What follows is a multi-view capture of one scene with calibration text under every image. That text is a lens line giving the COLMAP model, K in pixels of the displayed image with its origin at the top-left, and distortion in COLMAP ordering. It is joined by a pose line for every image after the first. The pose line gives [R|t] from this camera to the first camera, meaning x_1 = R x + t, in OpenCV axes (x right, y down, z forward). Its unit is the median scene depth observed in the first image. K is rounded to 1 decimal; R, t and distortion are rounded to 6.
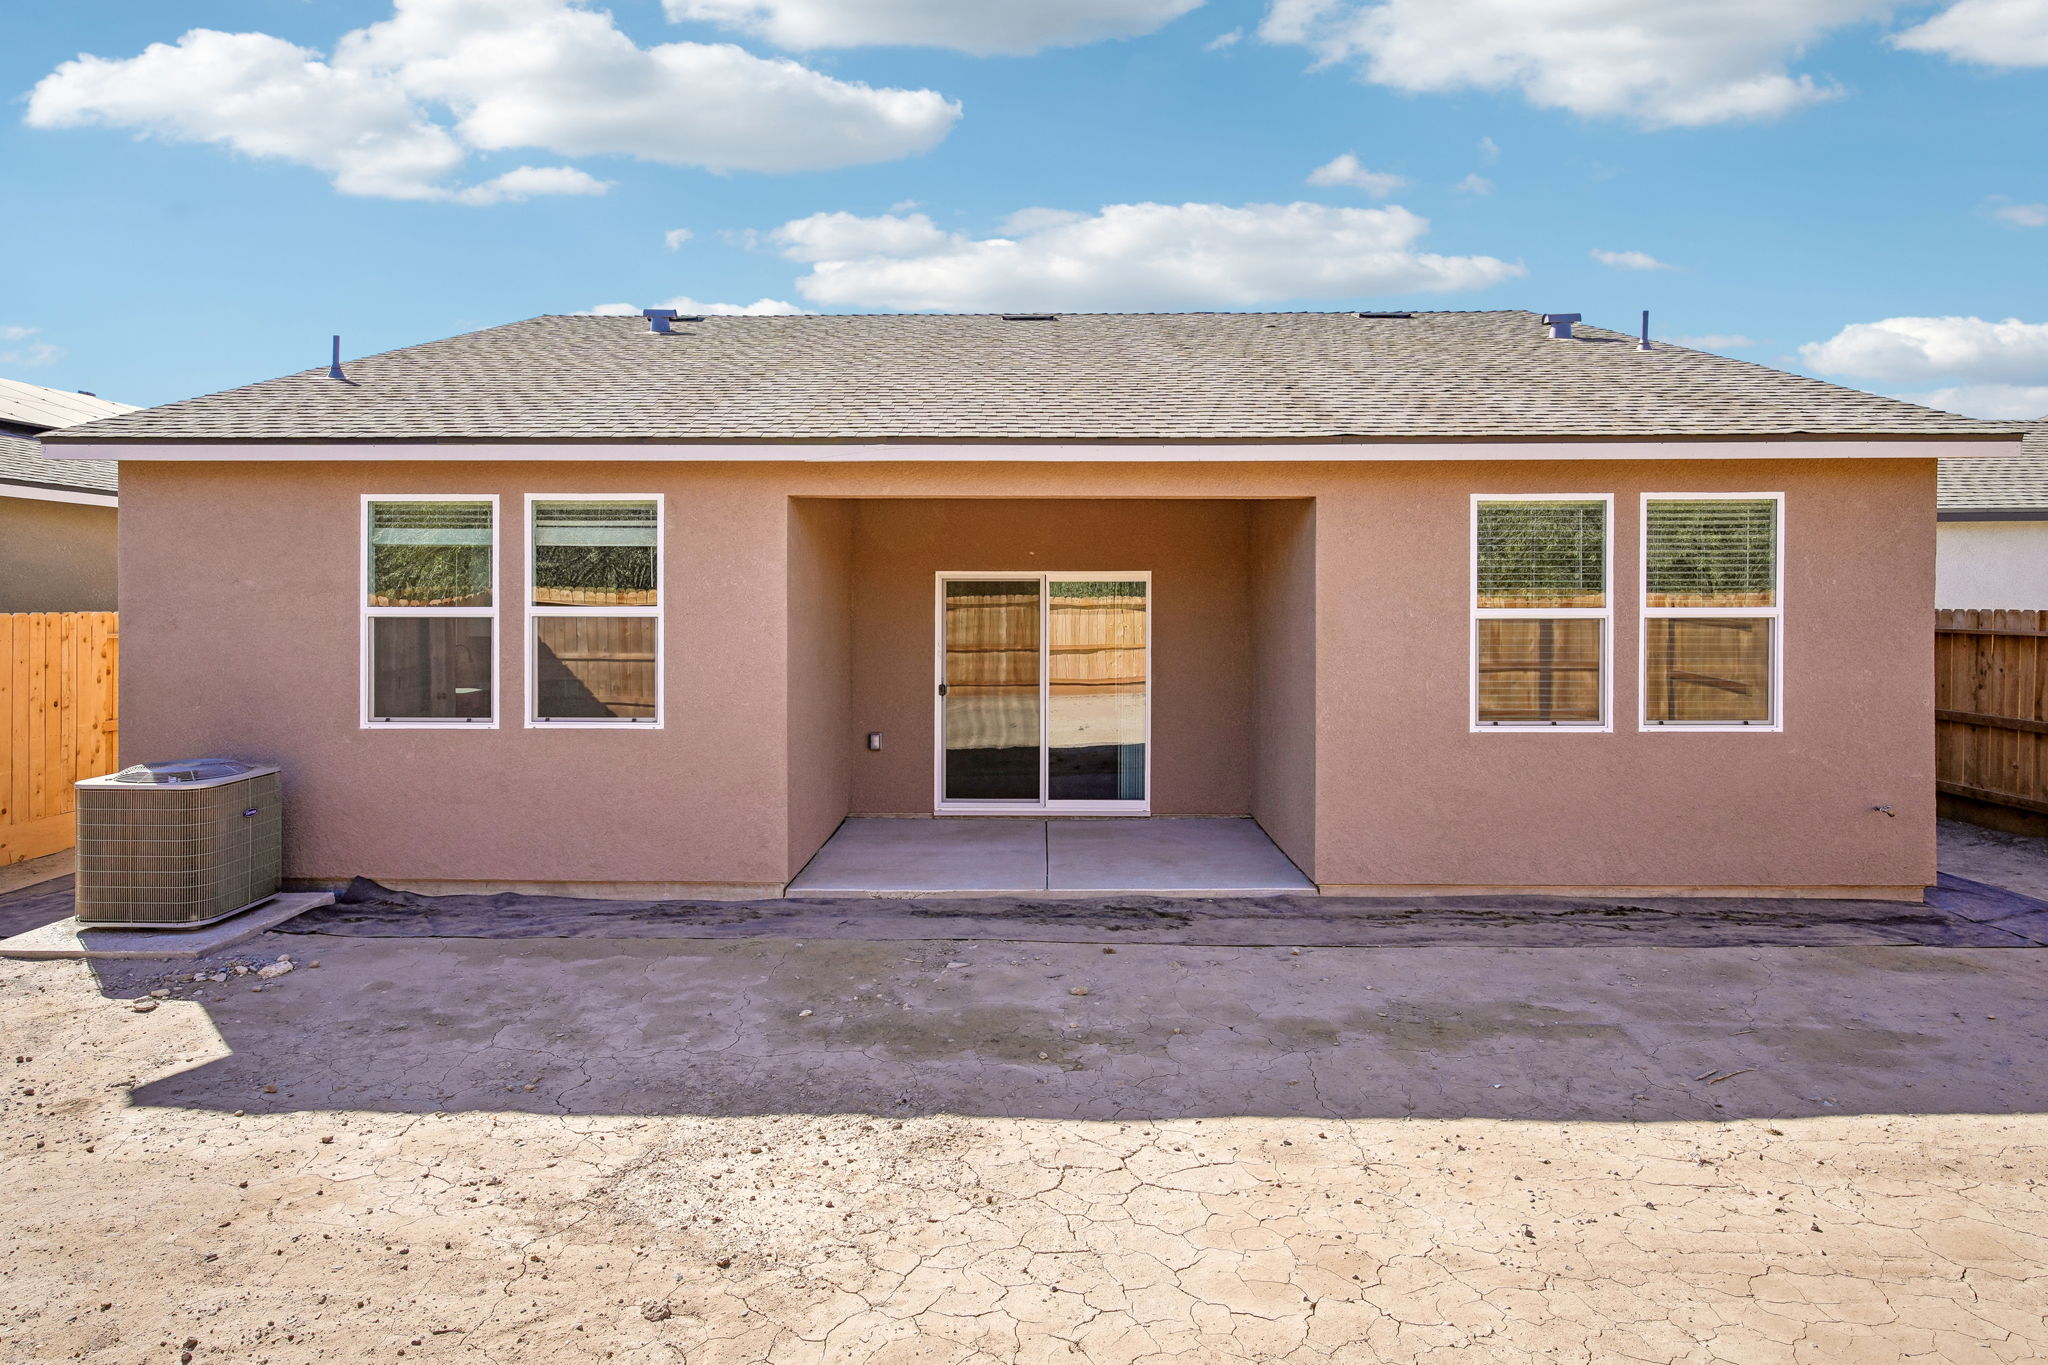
lens RADIAL K [[1170.7, 0, 1023.9], [0, 1170.7, 617.3], [0, 0, 1]] dist [-0.001123, 0.001690]
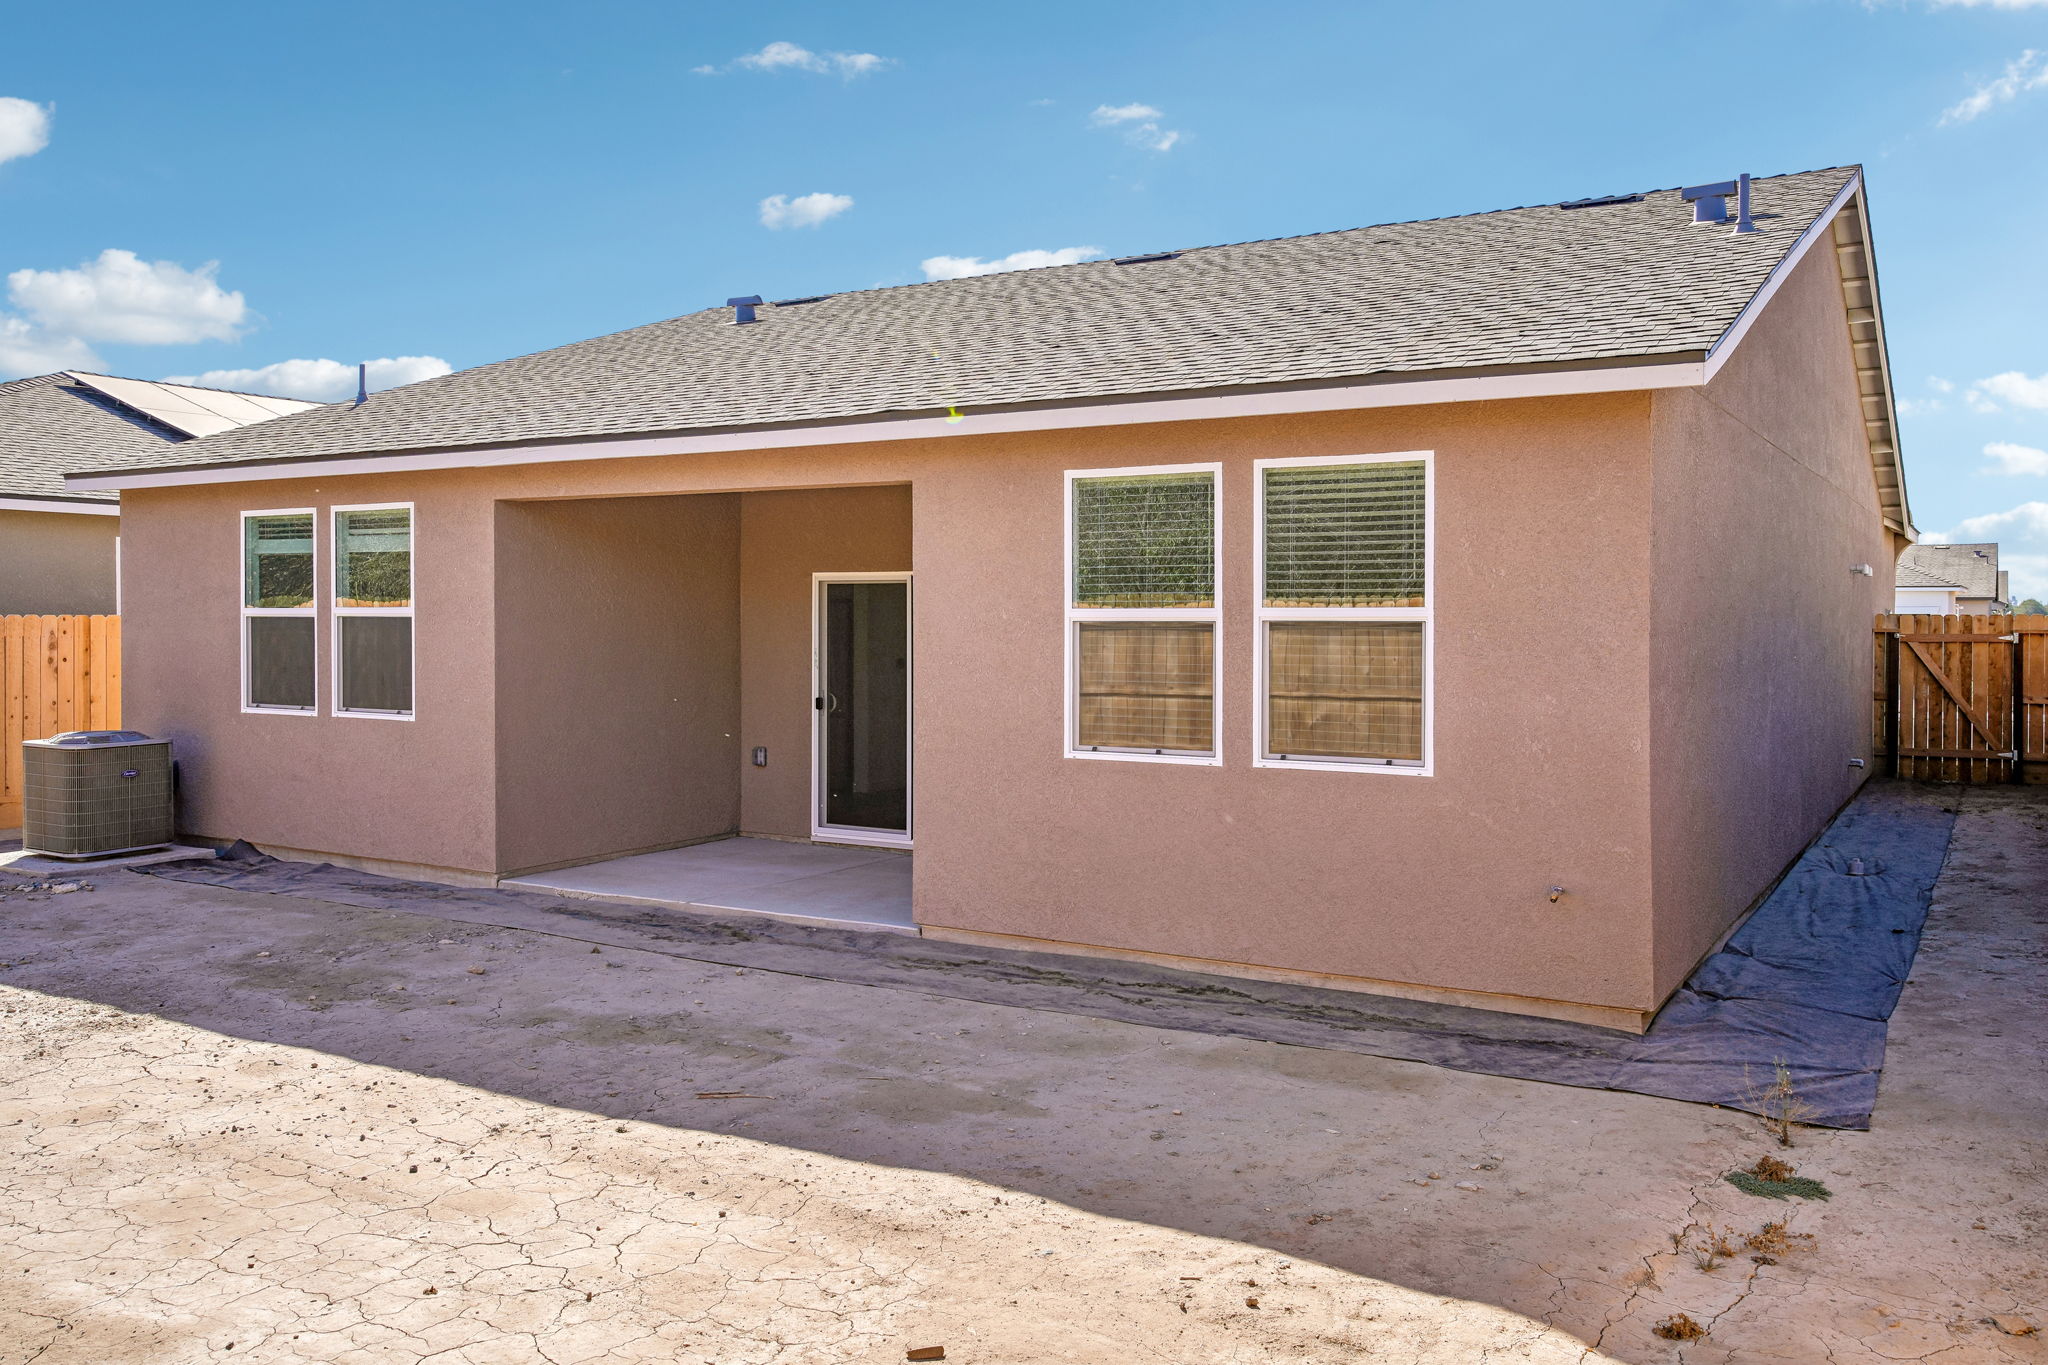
lens RADIAL K [[1636.5, 0, 1022.5], [0, 1636.5, 644.5], [0, 0, 1]] dist [0.000075, -0.000554]
pose [[0.864900, 0.010783, -0.501828, 0.937429], [-0.005967, 0.999919, 0.011201, 0.004911], [0.501909, -0.006693, 0.864895, -0.018590]]
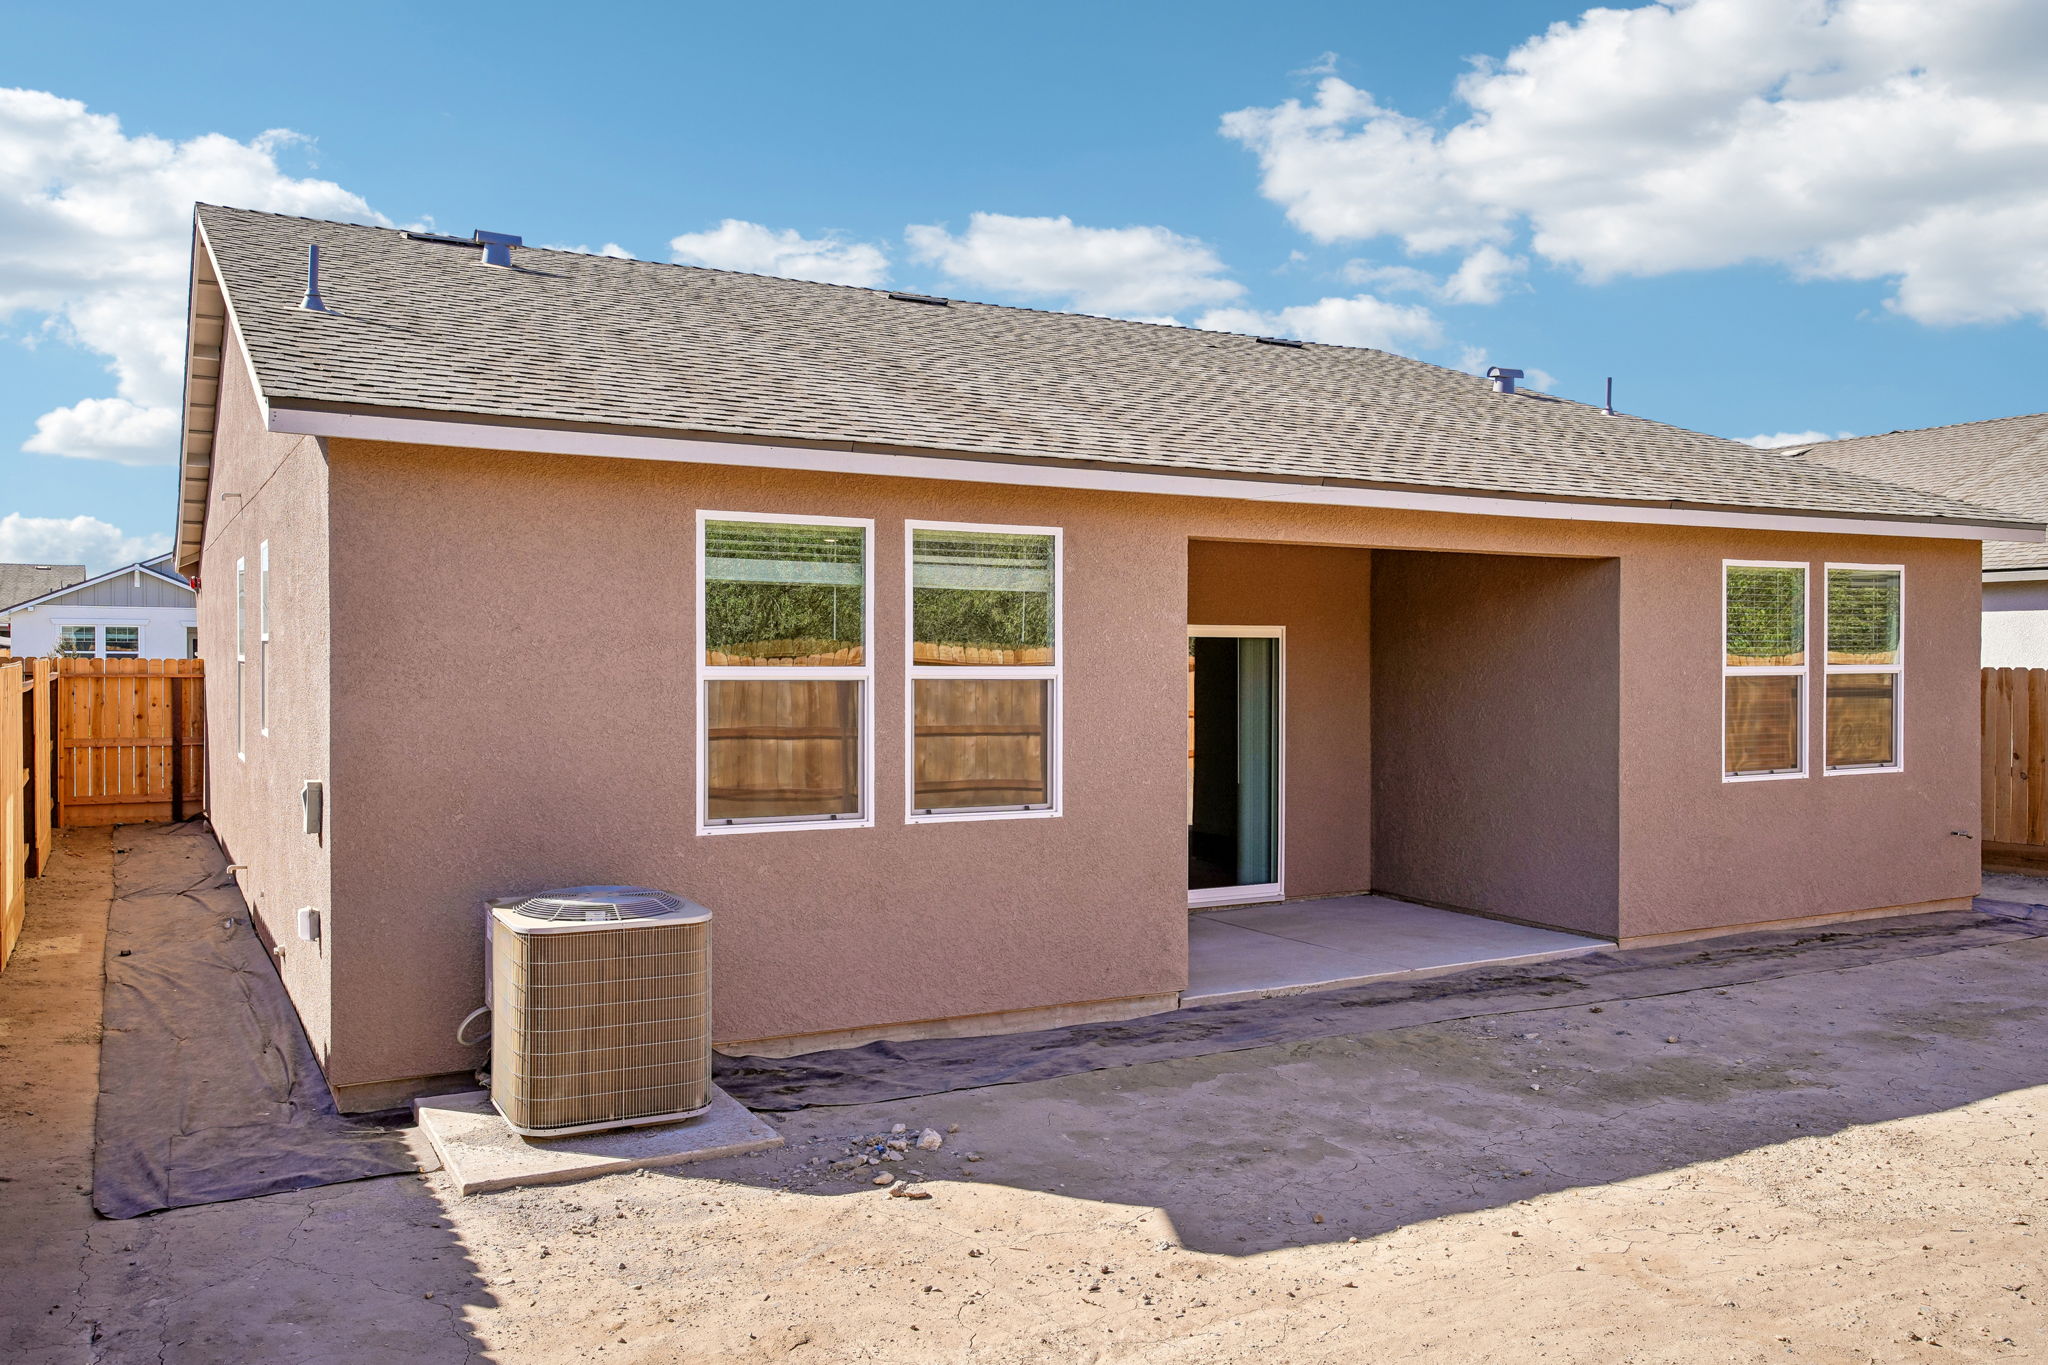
lens RADIAL K [[1610.1, 0, 1024.0], [0, 1610.1, 682.5], [0, 0, 1]] dist [0.001542, -0.001778]
pose [[0.869715, -0.006635, 0.493510, -0.892205], [0.006676, 0.999976, 0.001680, 0.000264], [-0.493510, 0.001834, 0.869738, 0.040884]]
